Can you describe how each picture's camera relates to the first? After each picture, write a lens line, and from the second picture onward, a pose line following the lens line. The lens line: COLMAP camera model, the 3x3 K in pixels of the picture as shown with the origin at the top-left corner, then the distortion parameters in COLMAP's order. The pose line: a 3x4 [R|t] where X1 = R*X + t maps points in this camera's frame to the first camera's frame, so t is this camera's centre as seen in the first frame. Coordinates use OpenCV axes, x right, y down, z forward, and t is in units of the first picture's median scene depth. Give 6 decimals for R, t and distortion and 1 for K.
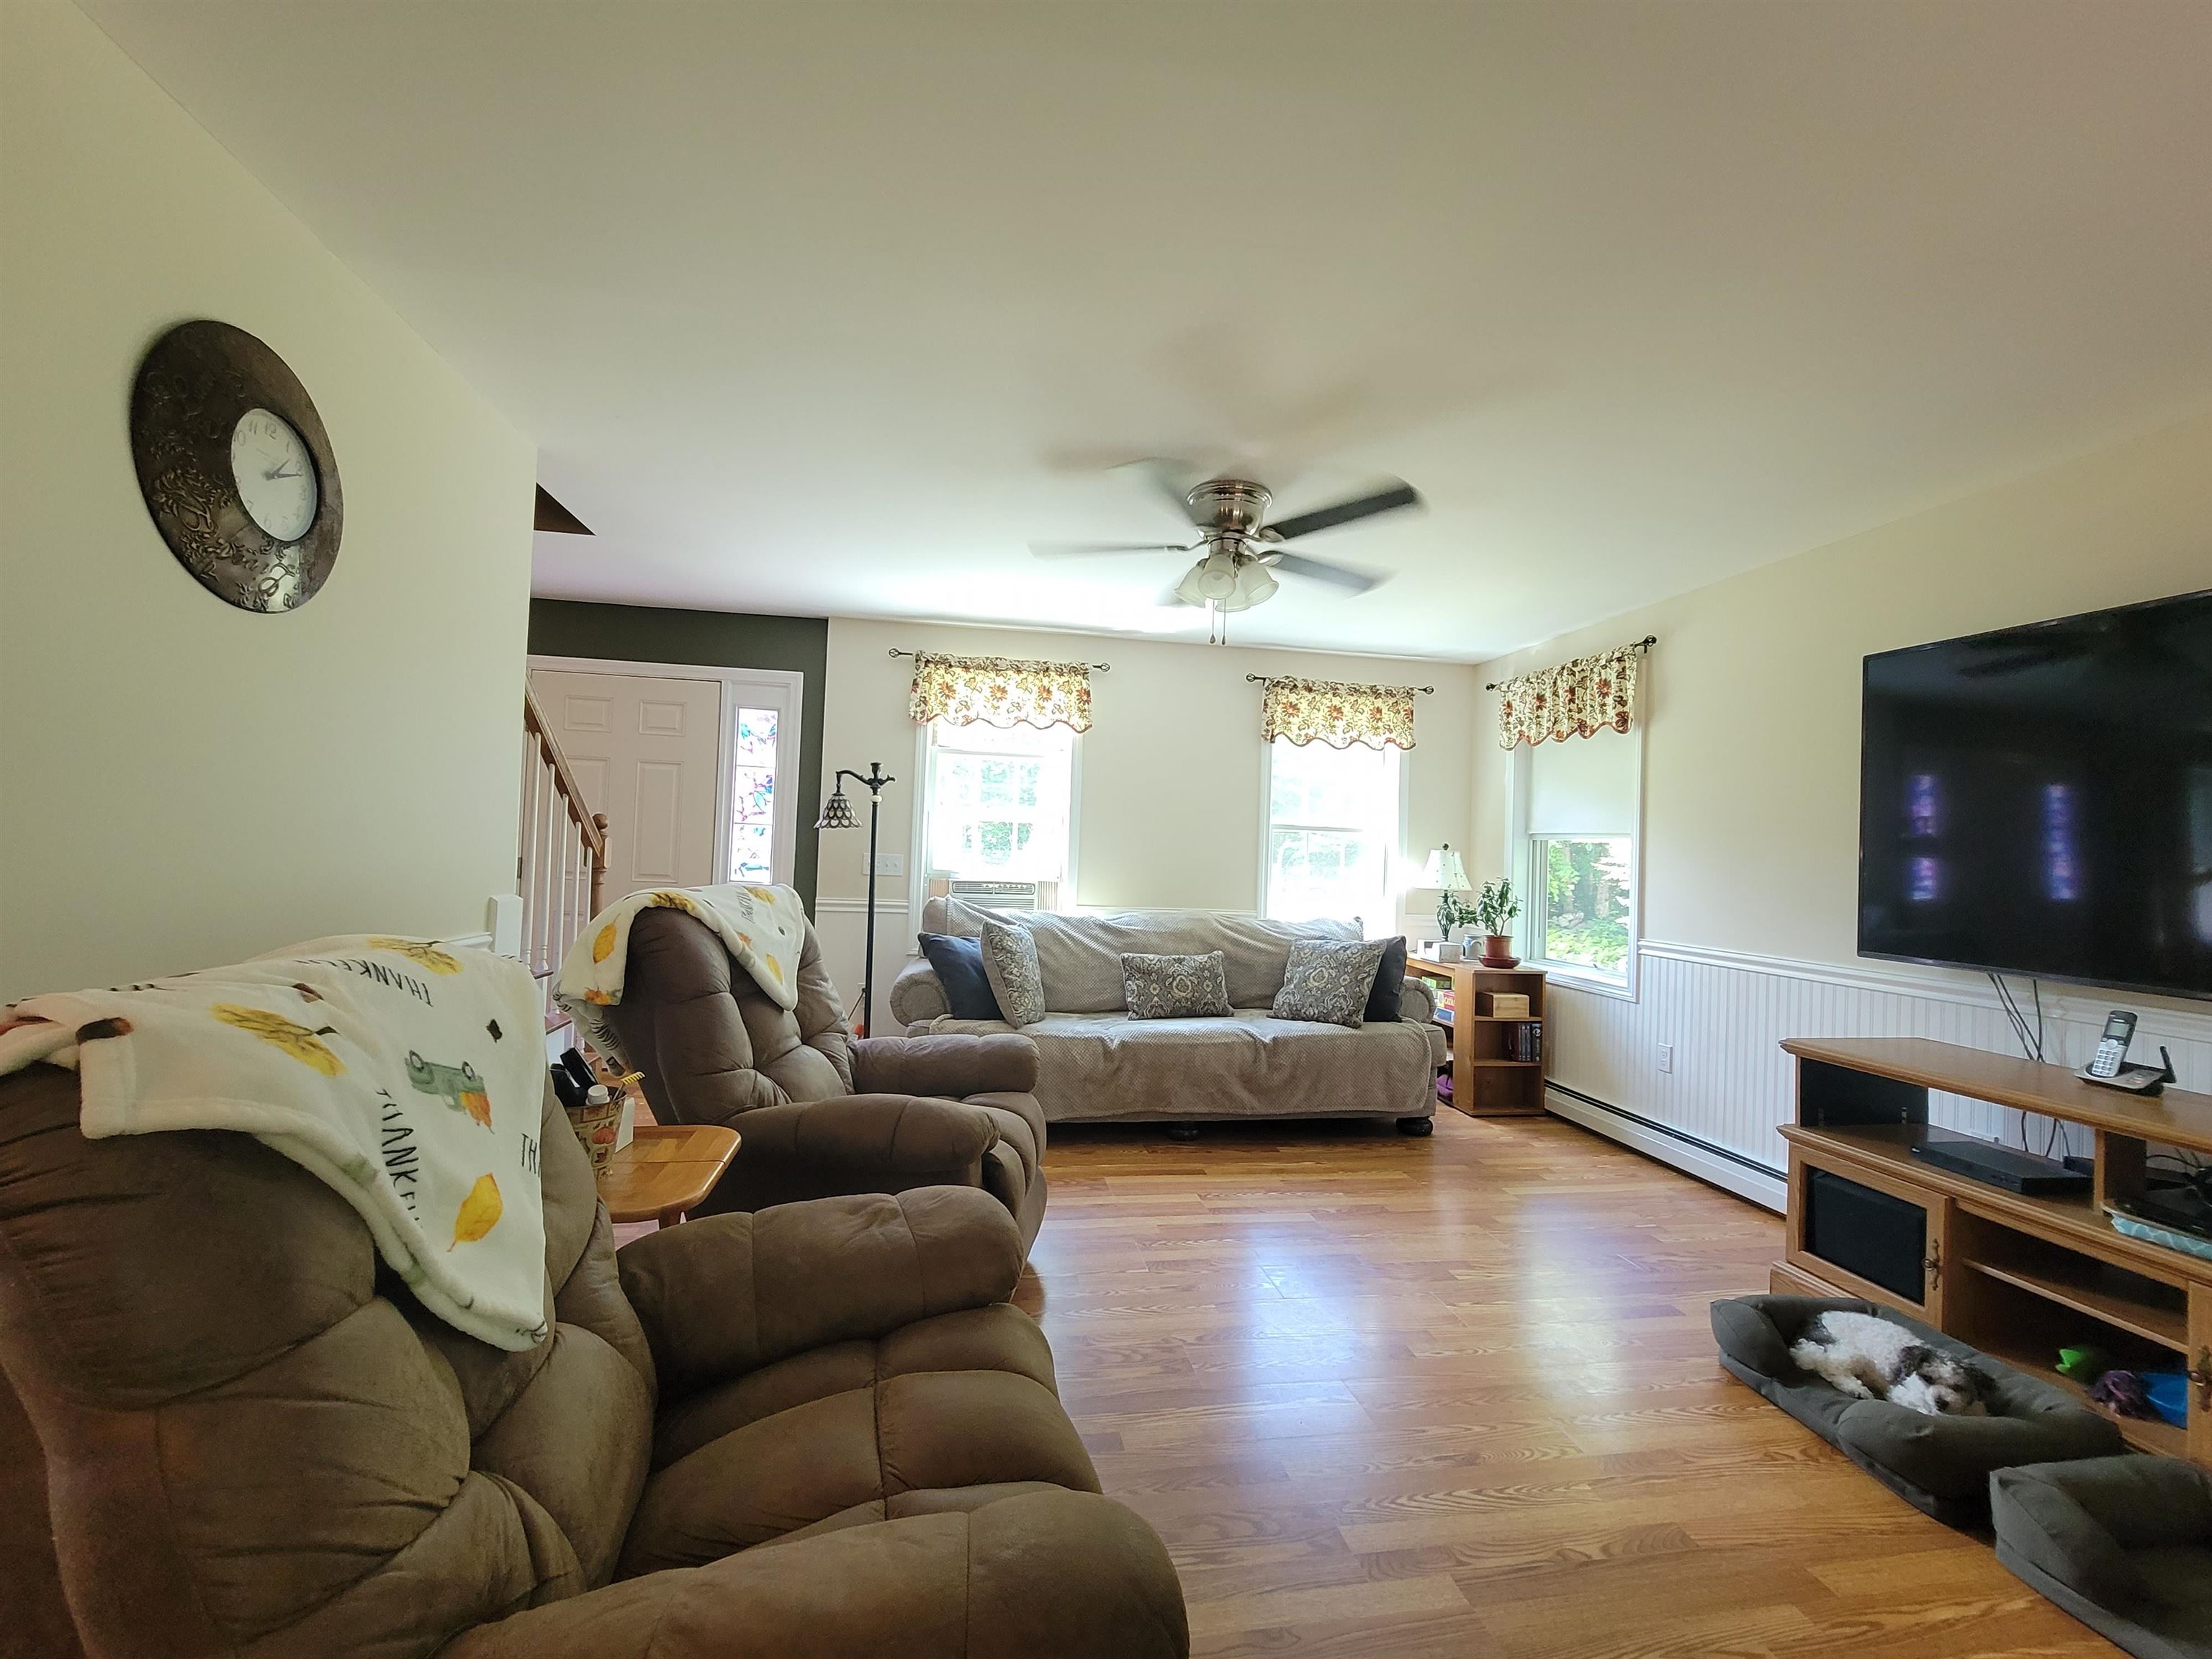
lens RADIAL K [[910.3, 0, 1103.5], [0, 910.3, 832.2], [0, 0, 1]] dist [-0.007218, 0.000616]
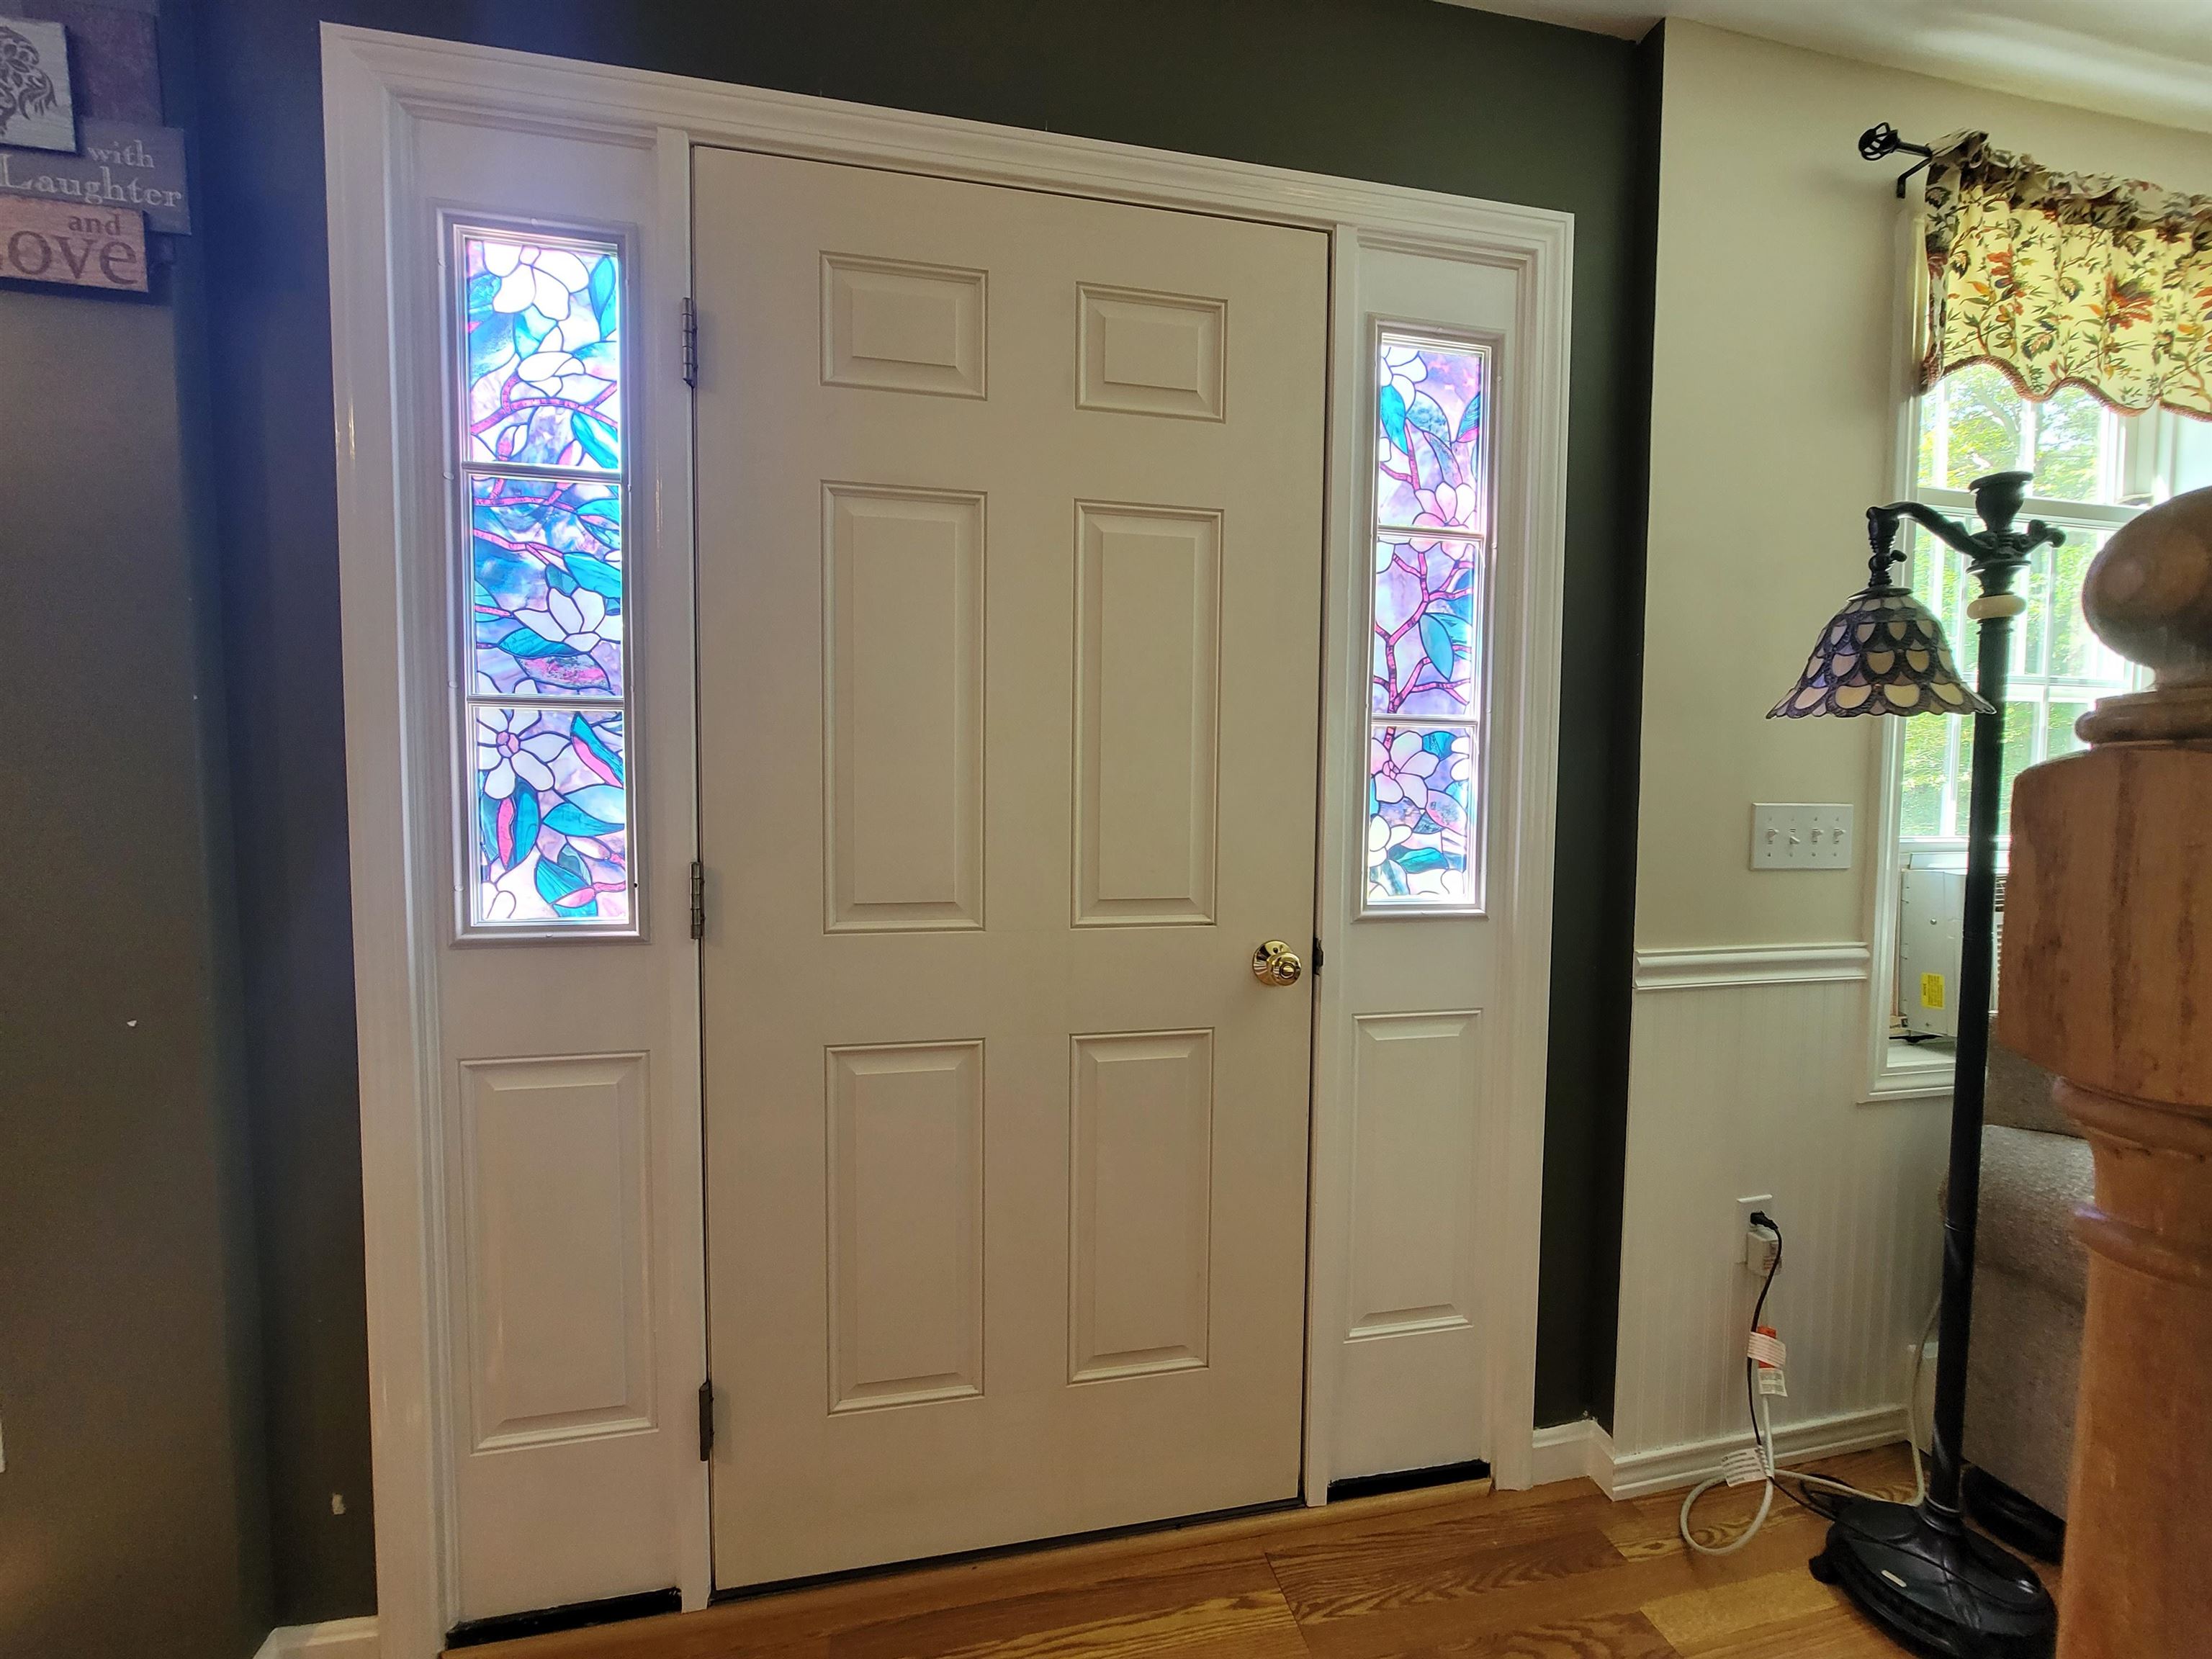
lens RADIAL K [[910.3, 0, 1103.5], [0, 910.3, 832.2], [0, 0, 1]] dist [-0.007218, 0.000616]
pose [[0.998653, -0.032486, 0.040452, -0.509027], [0.029138, 0.996307, 0.080771, 0.000481], [-0.042926, -0.079483, 0.995912, 0.694327]]
